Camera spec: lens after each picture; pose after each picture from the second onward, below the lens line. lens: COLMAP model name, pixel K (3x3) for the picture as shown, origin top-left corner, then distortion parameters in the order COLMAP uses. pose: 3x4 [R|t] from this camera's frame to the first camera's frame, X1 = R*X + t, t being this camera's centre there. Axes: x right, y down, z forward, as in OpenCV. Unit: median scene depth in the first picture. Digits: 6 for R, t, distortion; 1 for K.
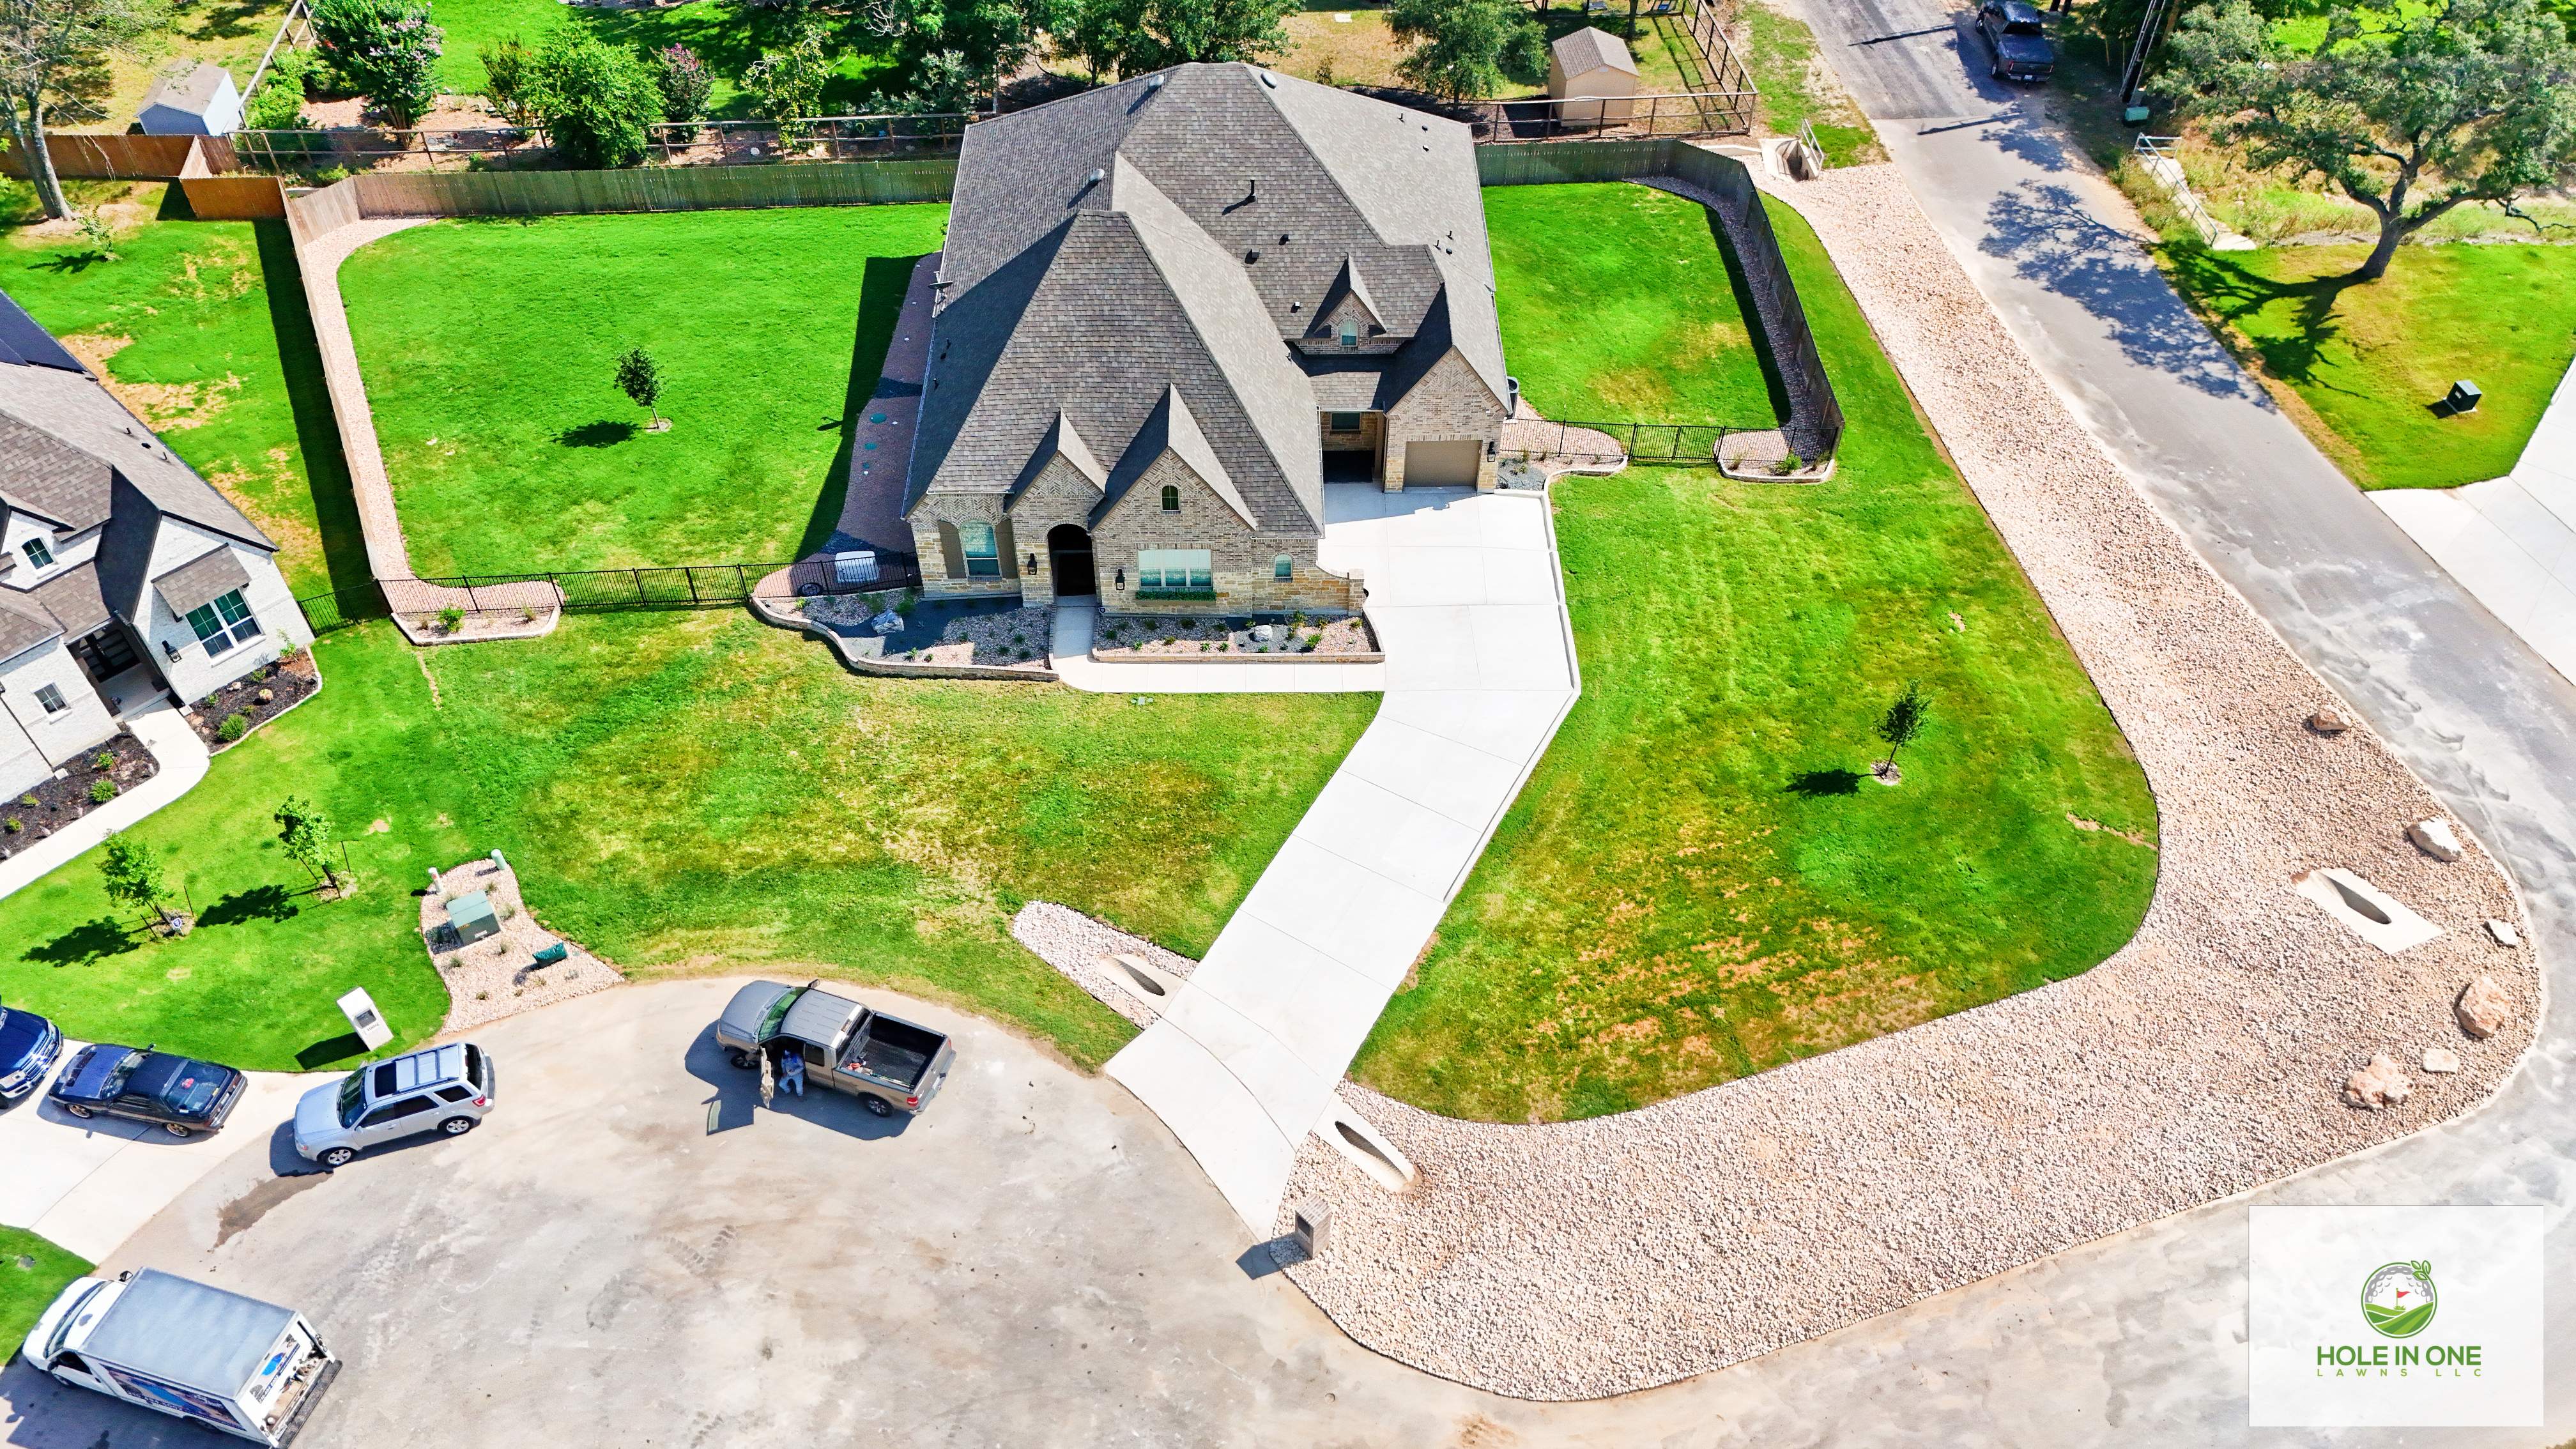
lens RADIAL K [[1903.2, 0, 1284.2], [0, 1903.2, 713.7], [0, 0, 1]] dist [0.066675, -0.073696]
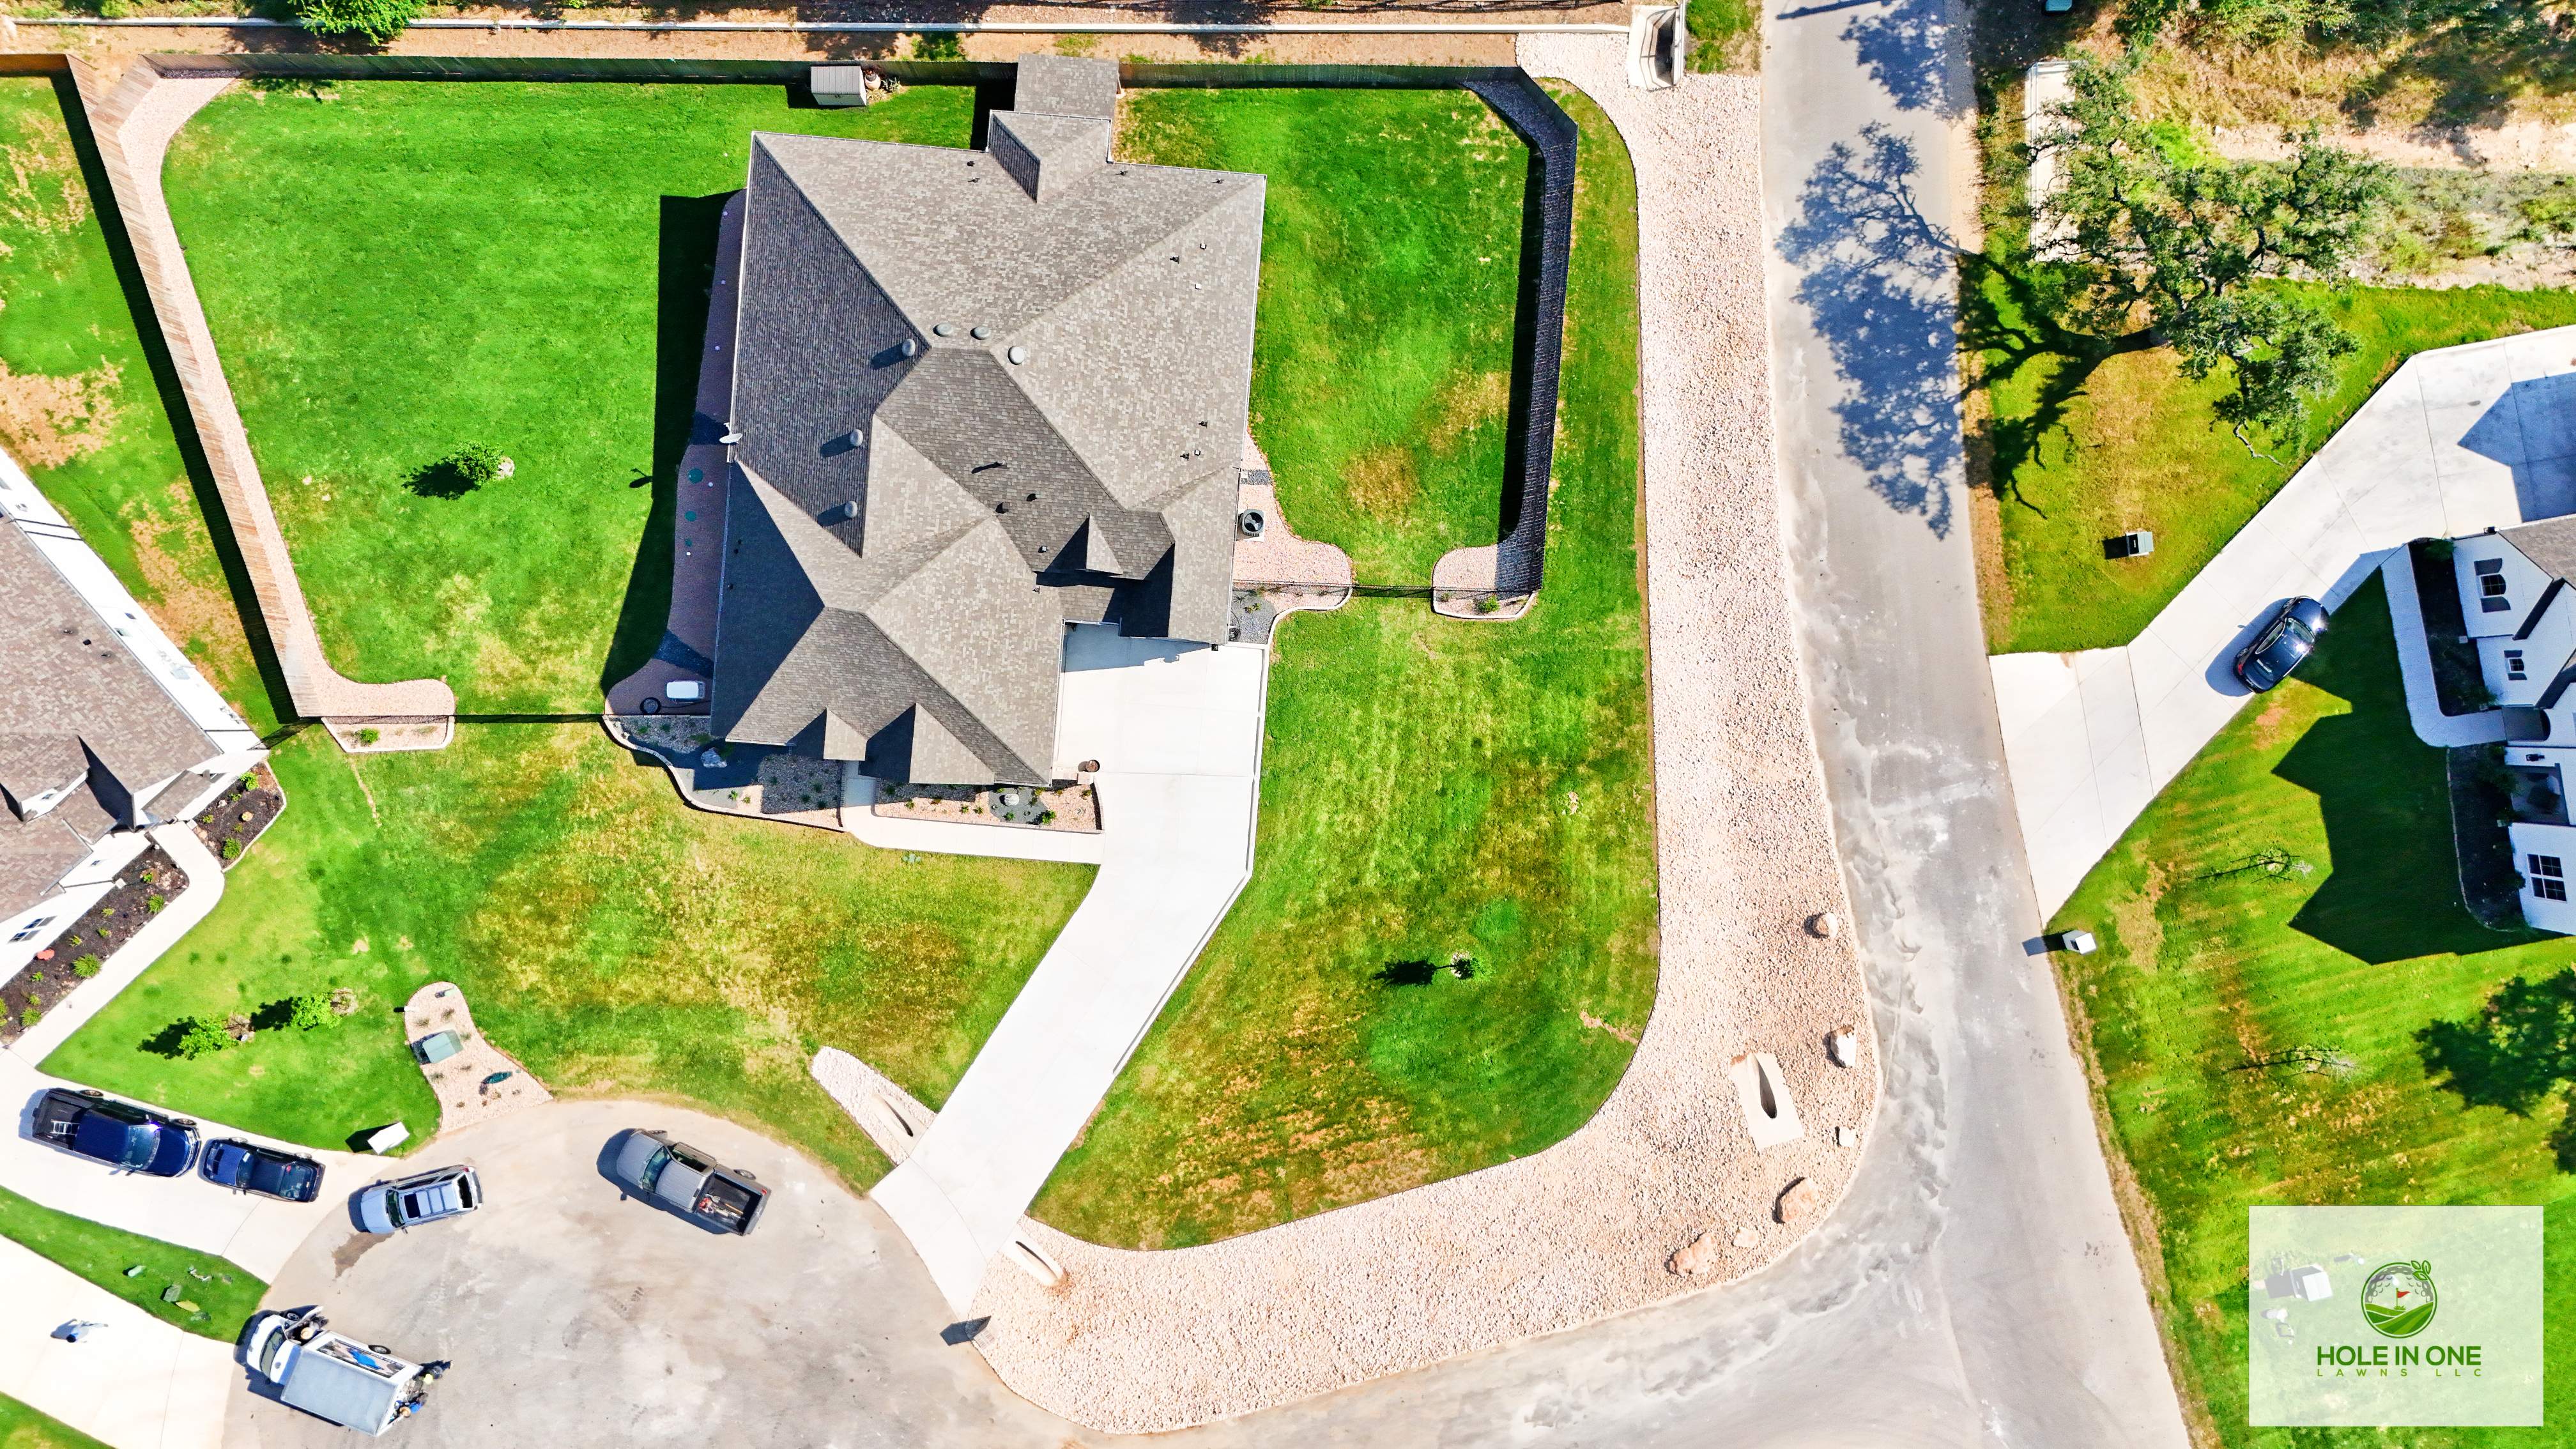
lens RADIAL K [[1903.2, 0, 1274.3], [0, 1903.2, 724.8], [0, 0, 1]] dist [0.066675, -0.073696]
pose [[0.995174, 0.097927, -0.006205, 0.175851], [-0.067066, 0.724985, 0.685492, -1.012322], [0.071626, -0.681767, 0.728054, 0.130239]]
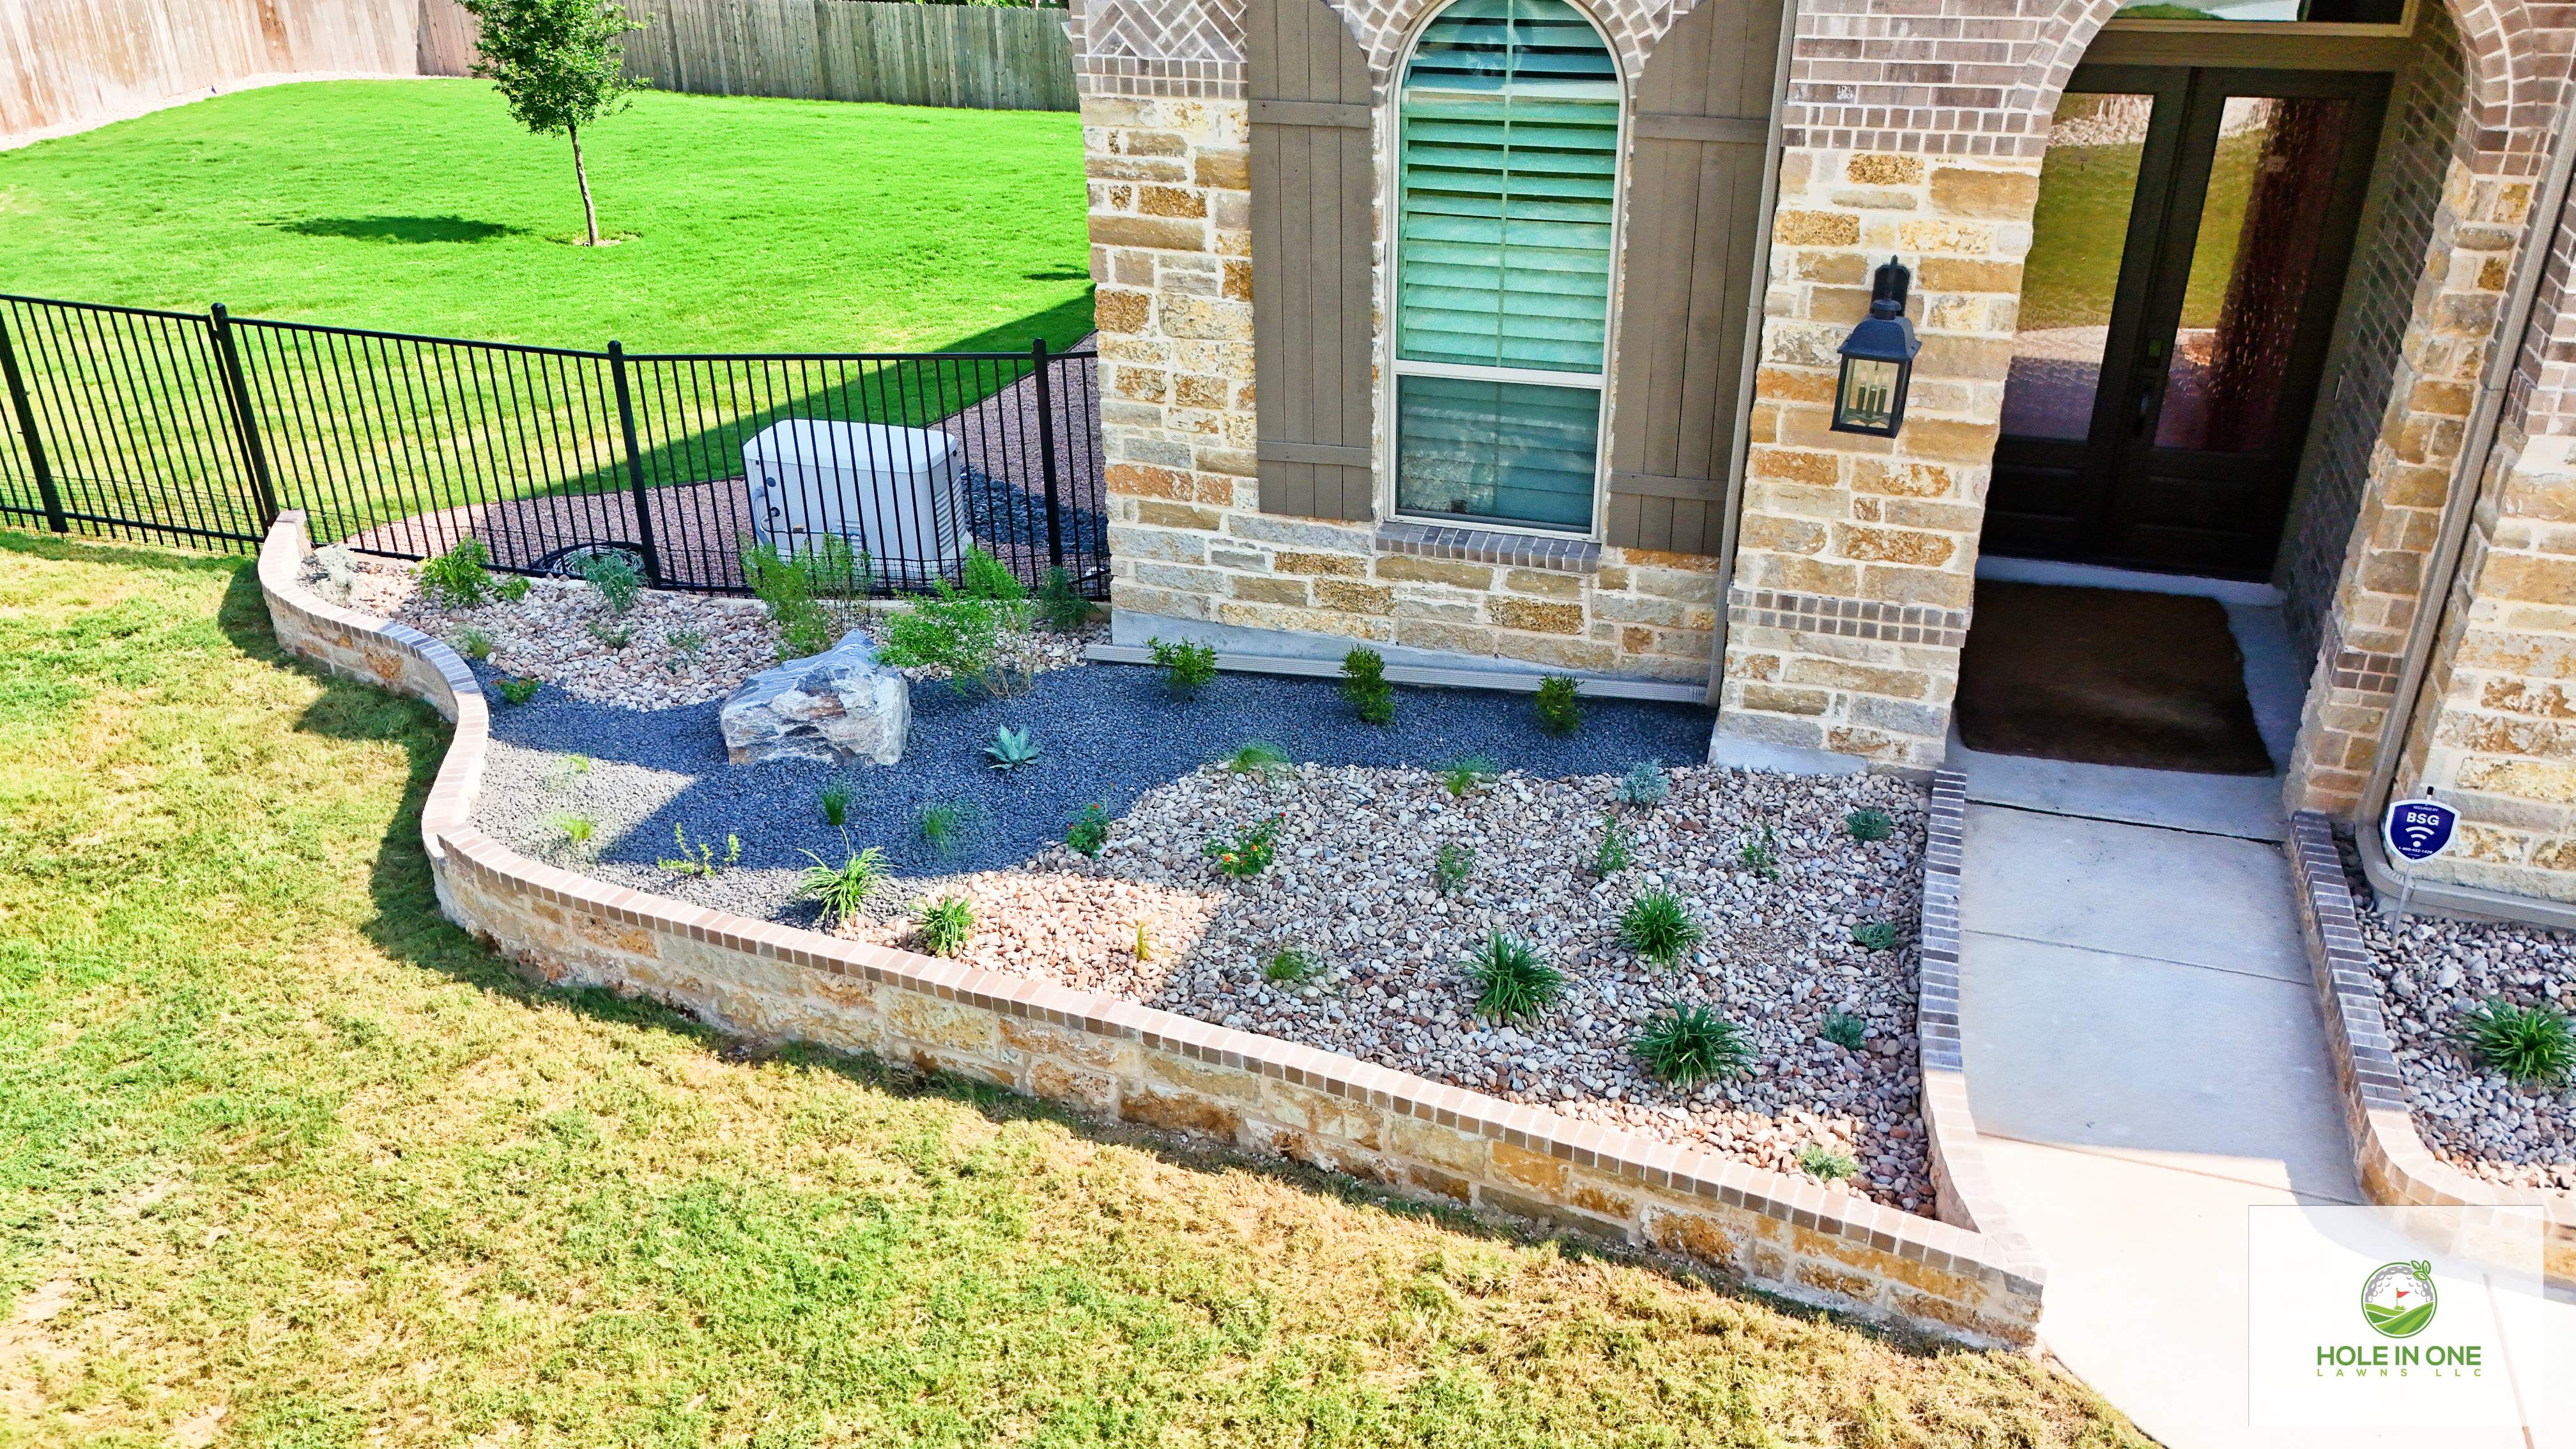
lens RADIAL K [[1903.2, 0, 1276.3], [0, 1903.2, 722.4], [0, 0, 1]] dist [0.066675, -0.073696]
pose [[0.940344, 0.135707, -0.311990, -0.132228], [-0.233356, 0.924574, -0.301176, -0.009498], [0.247586, 0.356014, 0.901086, 0.923769]]
